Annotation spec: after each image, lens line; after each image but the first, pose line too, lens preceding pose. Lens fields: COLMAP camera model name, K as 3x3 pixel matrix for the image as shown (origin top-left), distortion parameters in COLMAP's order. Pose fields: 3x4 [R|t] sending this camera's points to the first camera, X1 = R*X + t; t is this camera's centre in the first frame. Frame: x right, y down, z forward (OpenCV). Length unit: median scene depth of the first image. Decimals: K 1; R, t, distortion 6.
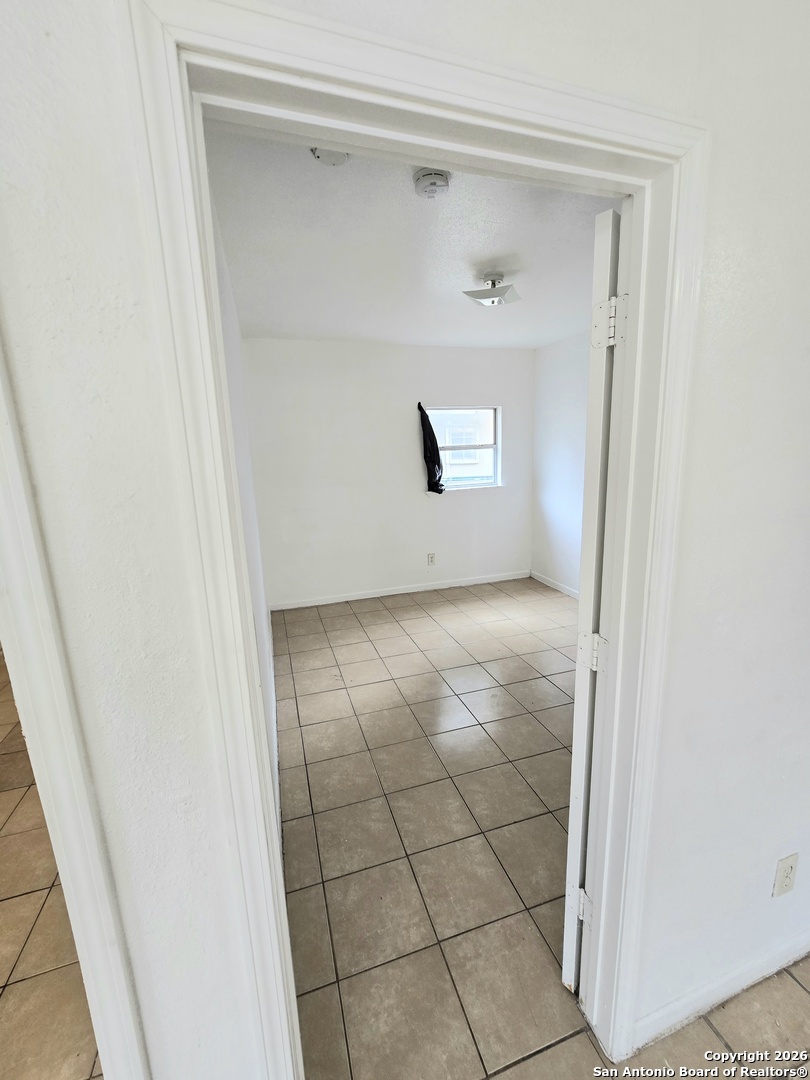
lens RADIAL K [[442.8, 0, 405.0], [0, 442.8, 534.7], [0, 0, 1]] dist [-0.015053, -0.000388]
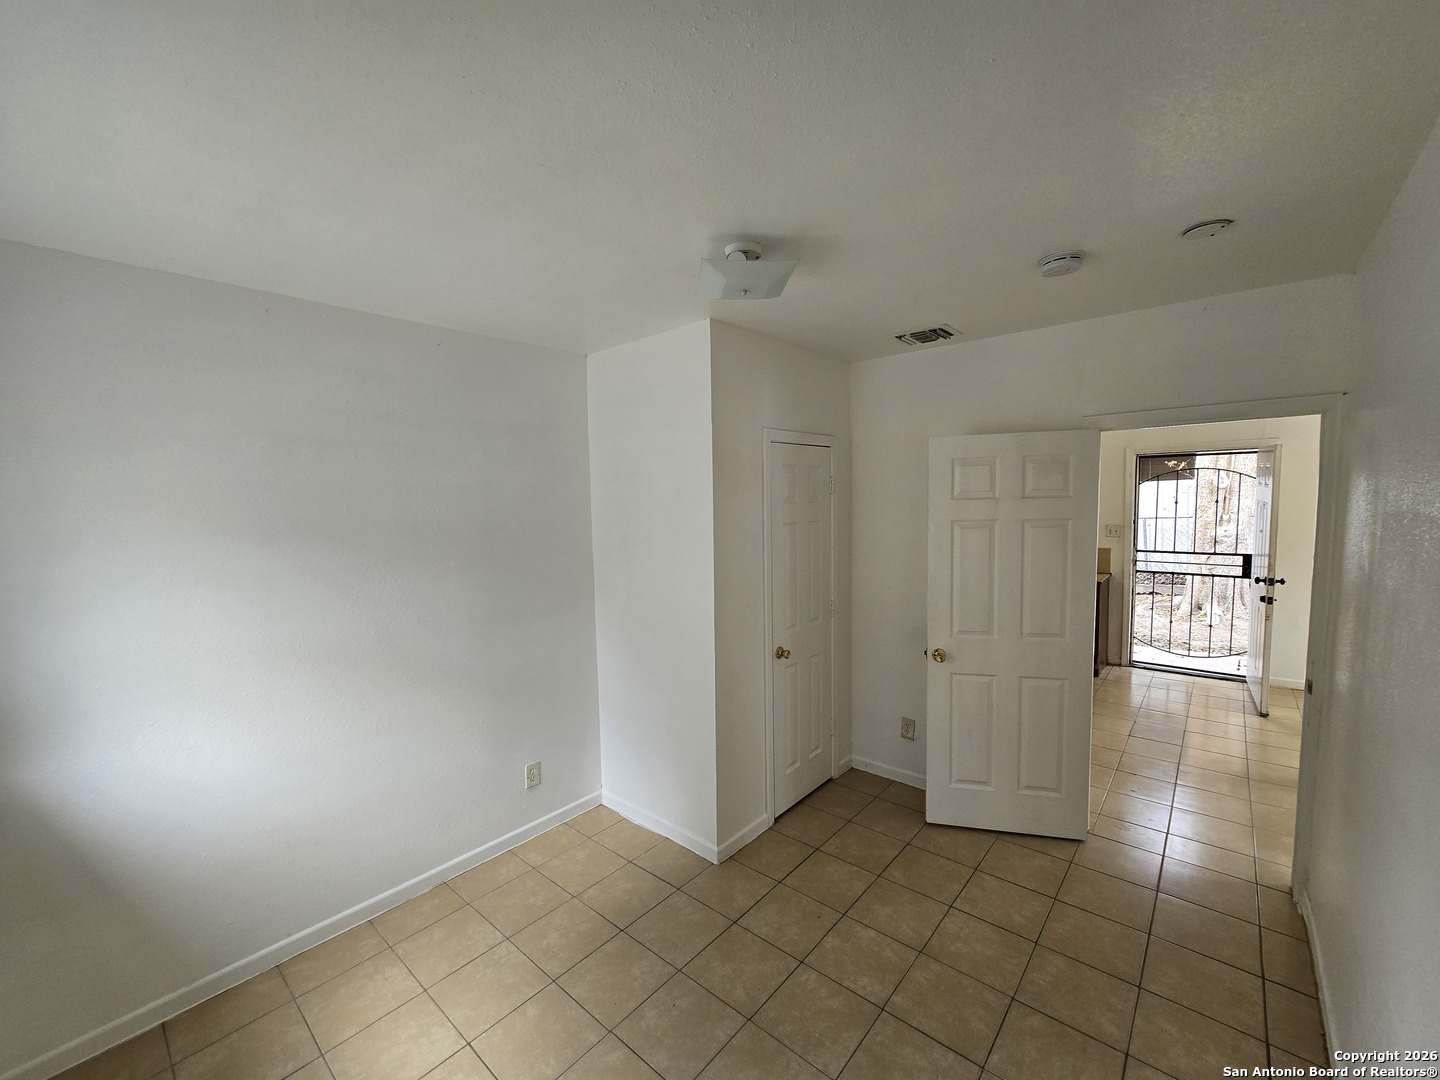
lens RADIAL K [[590.4, 0, 721.2], [0, 590.4, 543.3], [0, 0, 1]] dist [-0.015053, -0.000388]
pose [[-0.515925, -0.024217, 0.856291, -0.477821], [0.217167, 0.963248, 0.158087, -0.419615], [-0.828650, 0.267519, -0.491705, 1.779340]]
